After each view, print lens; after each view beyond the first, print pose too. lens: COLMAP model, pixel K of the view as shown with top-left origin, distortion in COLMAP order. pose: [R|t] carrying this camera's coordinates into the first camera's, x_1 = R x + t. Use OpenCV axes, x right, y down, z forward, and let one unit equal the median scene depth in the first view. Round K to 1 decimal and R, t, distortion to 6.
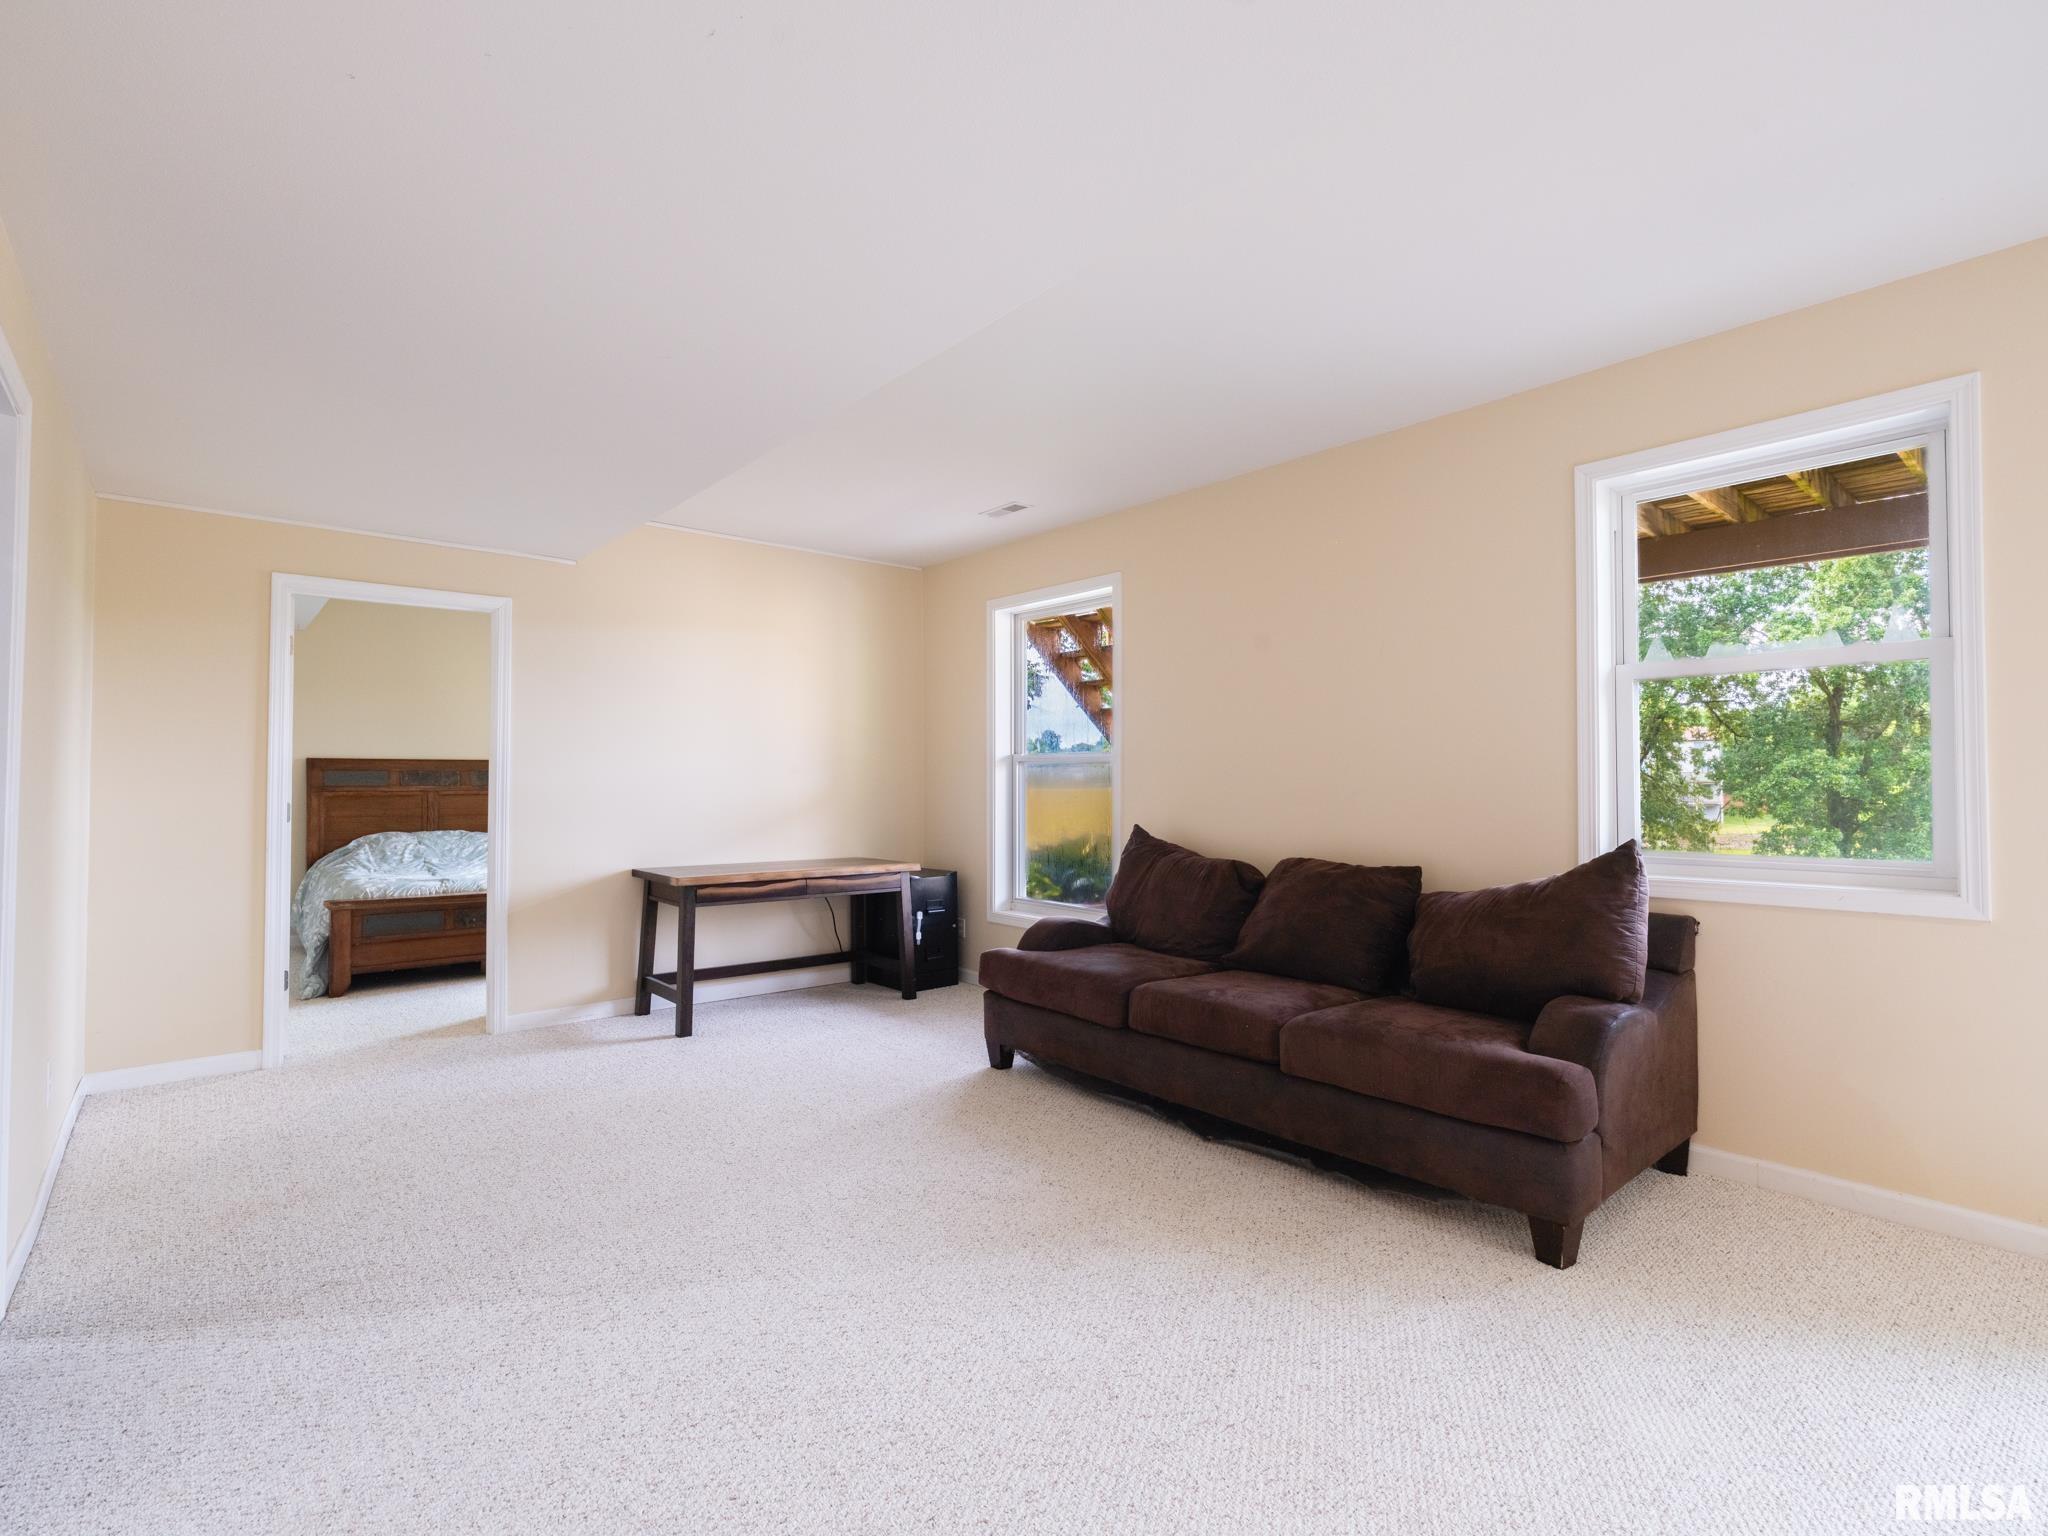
lens RADIAL K [[972.2, 0, 1020.3], [0, 972.2, 763.6], [0, 0, 1]] dist [-0.002735, 0.000350]
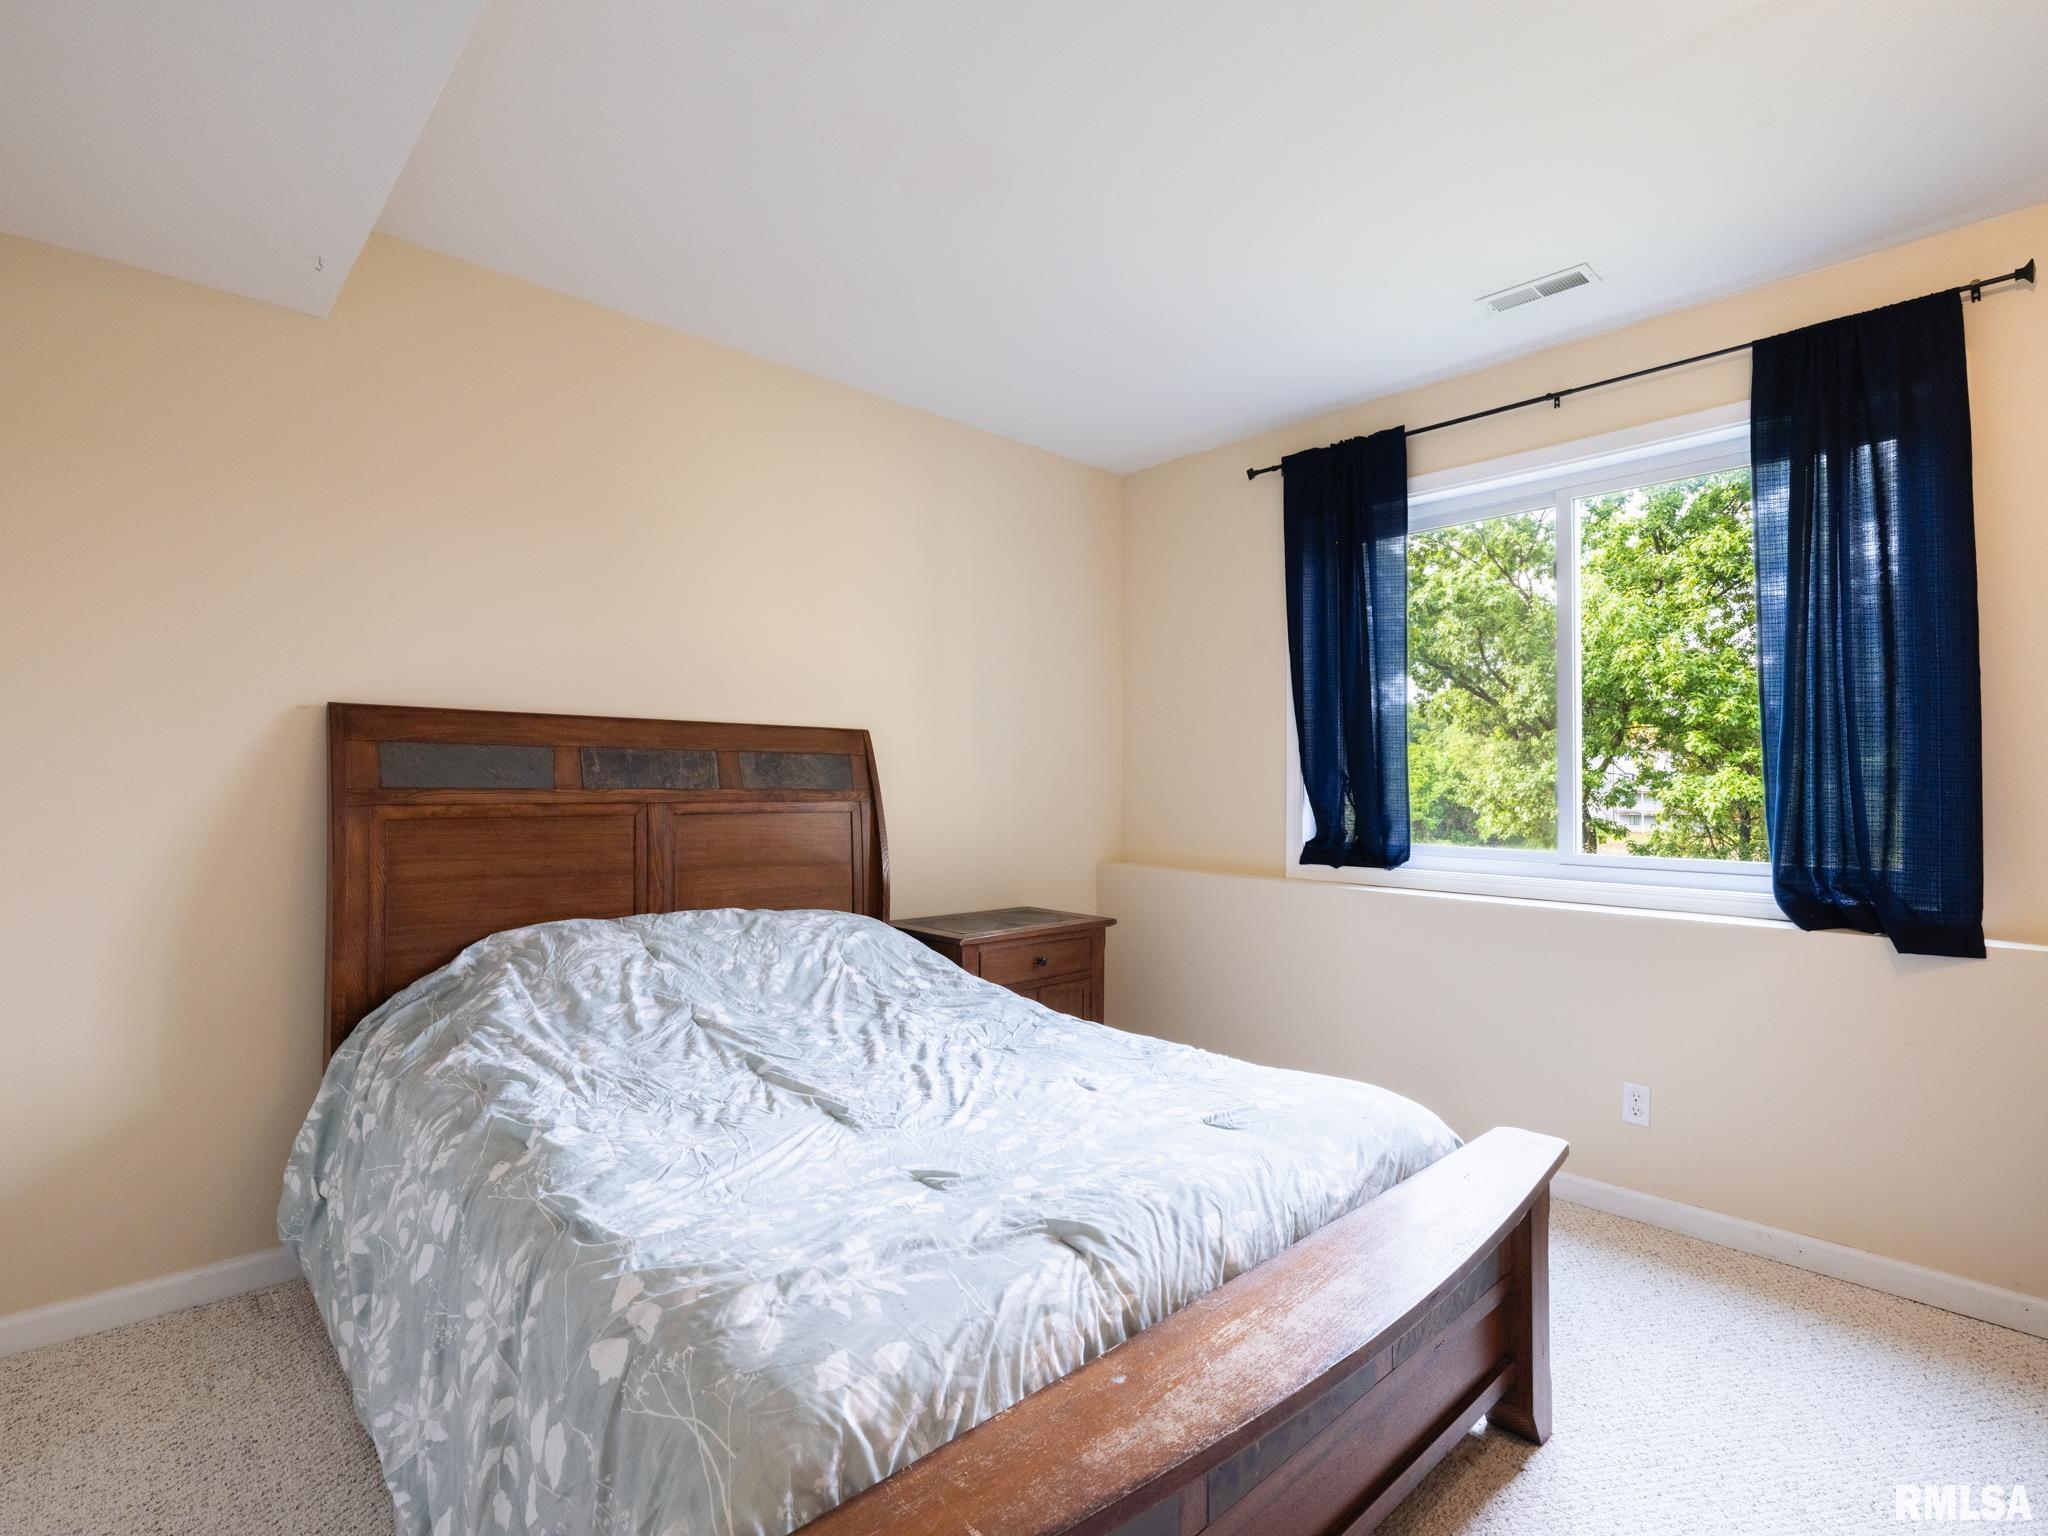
lens RADIAL K [[1008.4, 0, 991.3], [0, 1008.4, 758.1], [0, 0, 1]] dist [-0.000855, 0.000199]
pose [[0.999883, 0.000784, 0.015279, -0.509476], [-0.000720, 0.999991, -0.004181, 0.014232], [-0.015282, 0.004169, 0.999875, 0.647673]]
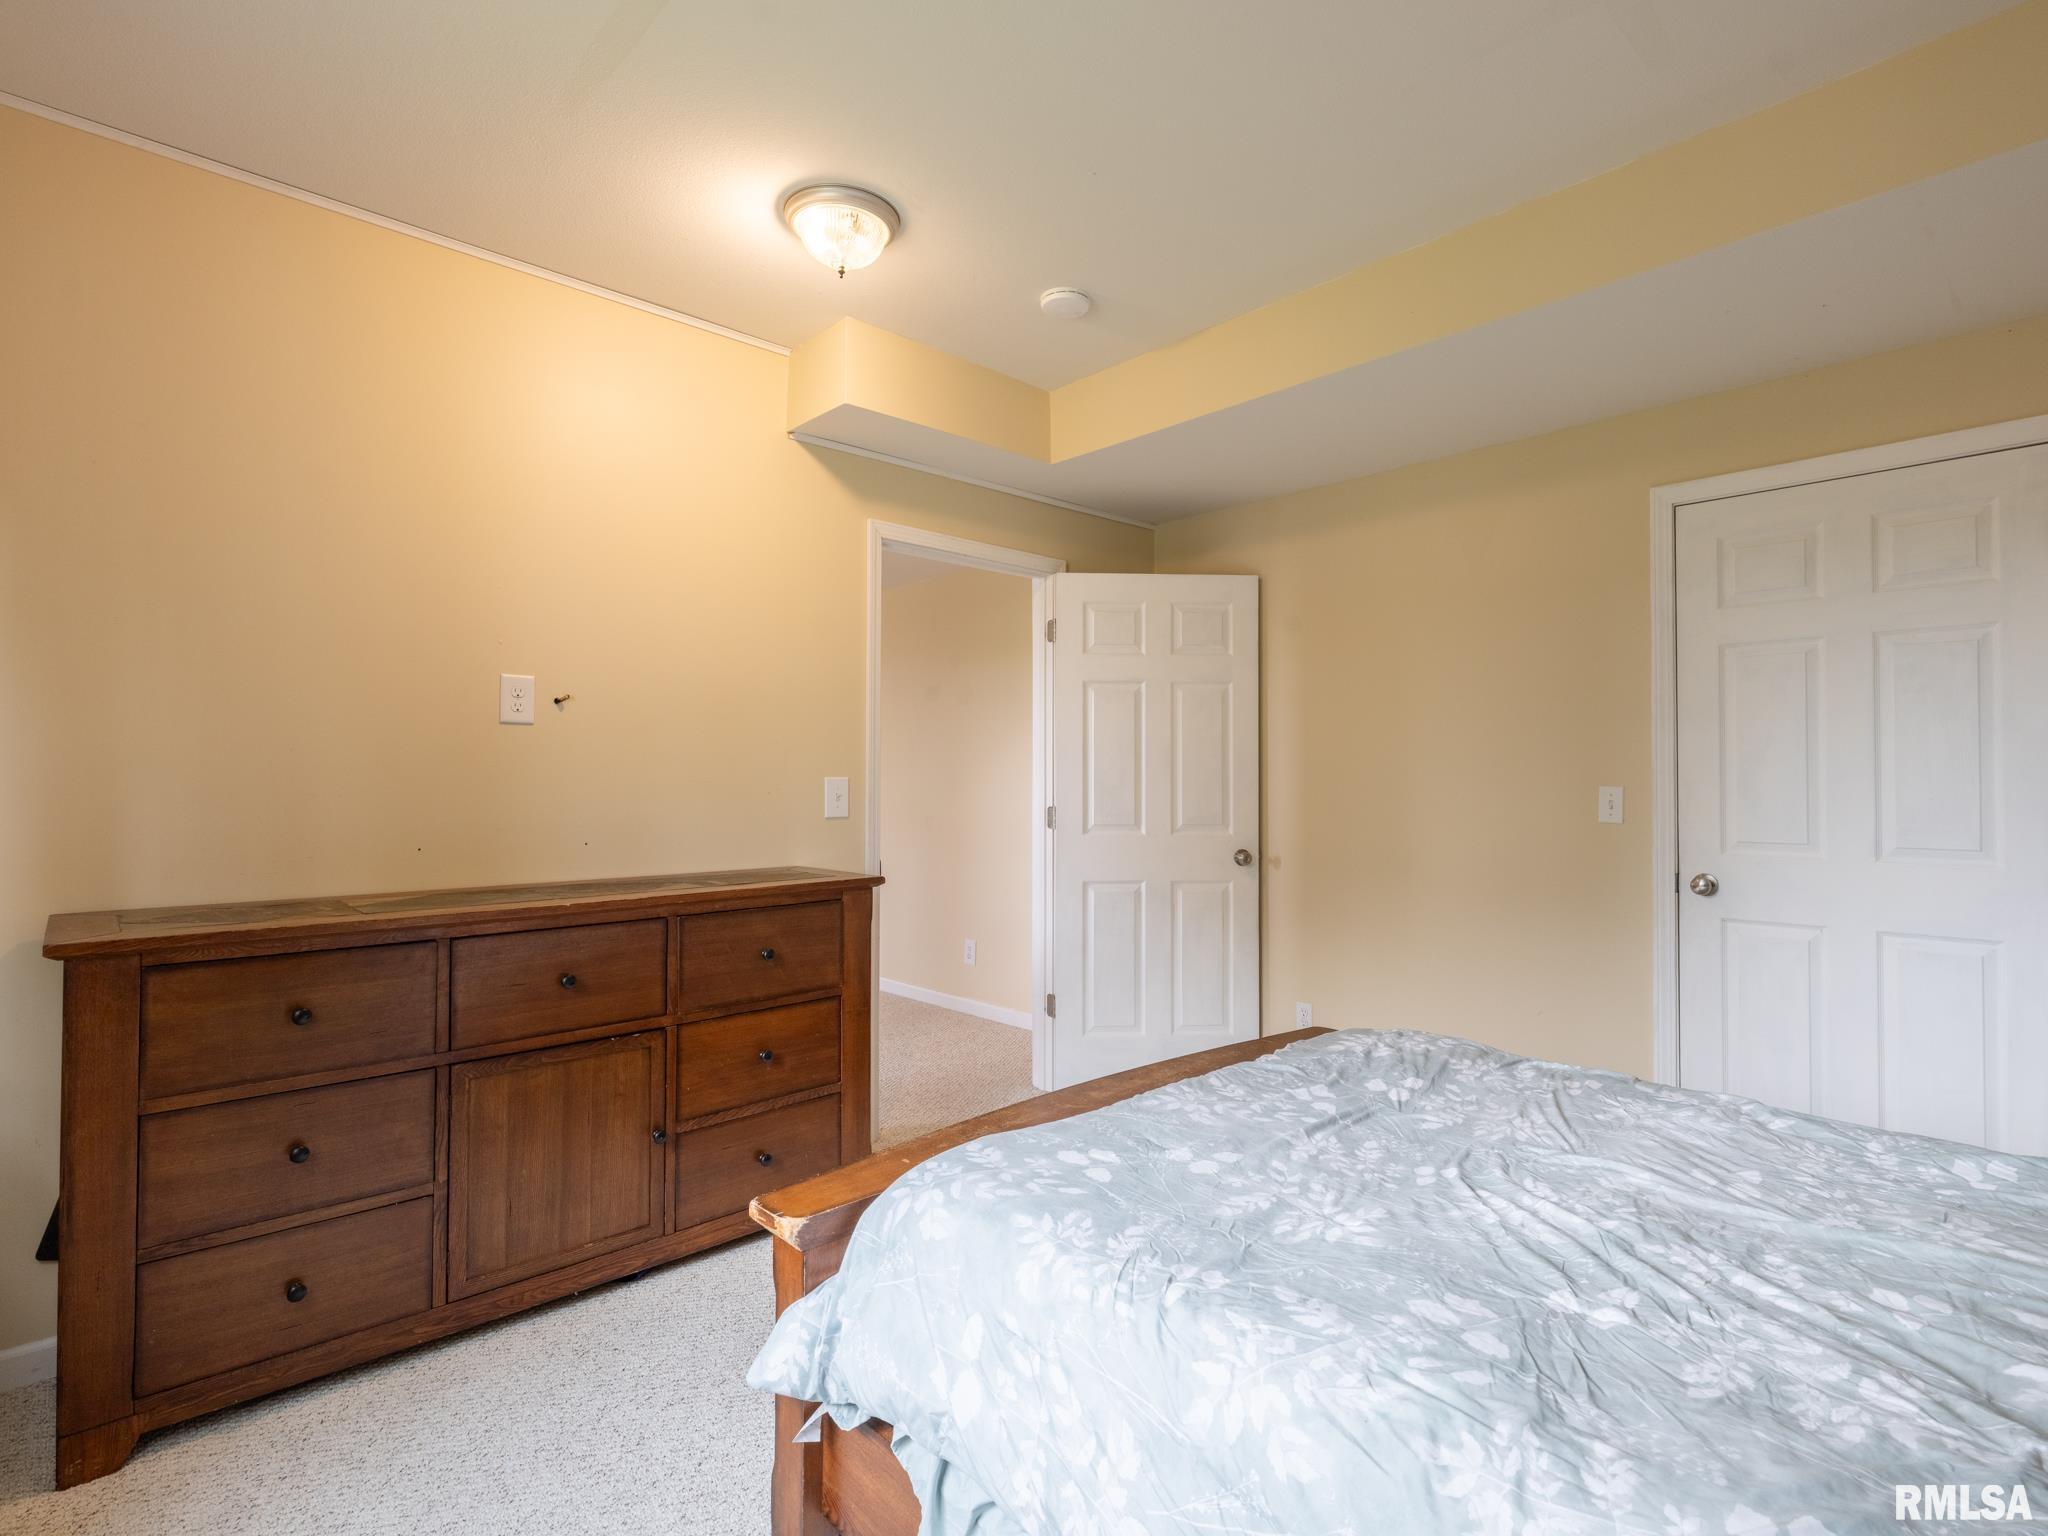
lens RADIAL K [[1001.2, 0, 1033.1], [0, 1001.2, 766.6], [0, 0, 1]] dist [-0.001659, -0.000344]
pose [[-0.999244, -0.010032, -0.037549, -0.410189], [-0.008534, 0.999169, -0.039846, 0.023616], [0.037917, -0.039495, -0.998500, 1.130530]]
